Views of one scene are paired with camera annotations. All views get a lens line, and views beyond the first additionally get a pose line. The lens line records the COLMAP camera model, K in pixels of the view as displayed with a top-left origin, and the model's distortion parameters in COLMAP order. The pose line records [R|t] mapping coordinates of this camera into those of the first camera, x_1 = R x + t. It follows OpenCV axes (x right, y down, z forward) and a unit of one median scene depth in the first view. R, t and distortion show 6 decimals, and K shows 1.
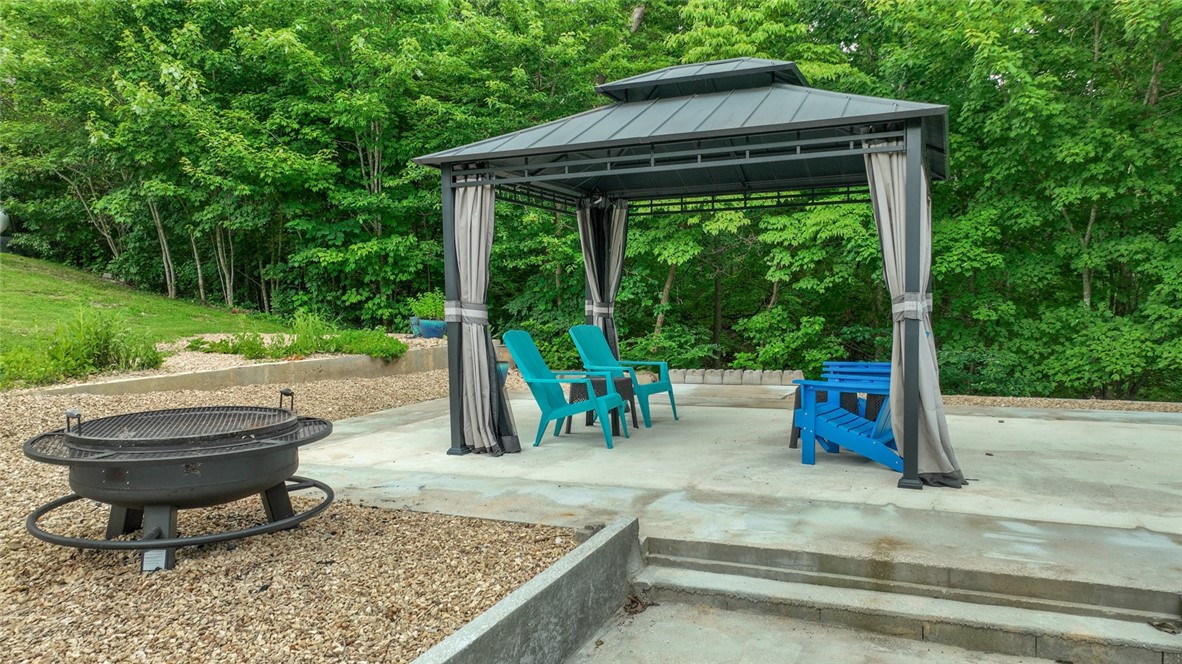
lens RADIAL K [[830.0, 0, 591.0], [0, 830.0, 332.0], [0, 0, 1]] dist [0.005477, 0.005689]
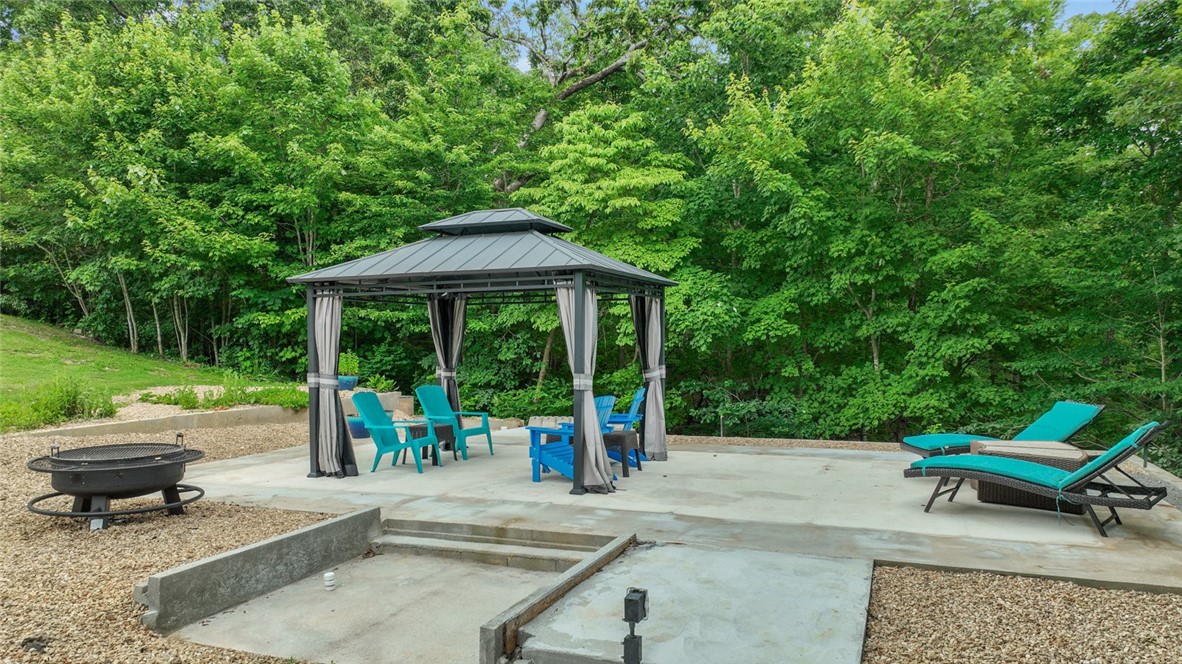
lens RADIAL K [[830.0, 0, 591.0], [0, 830.0, 332.0], [0, 0, 1]] dist [0.005477, 0.005689]
pose [[0.999636, 0.003966, 0.026695, 0.137926], [-0.002612, 0.998718, -0.050558, -0.017549], [-0.026861, 0.050470, 0.998364, -0.237635]]
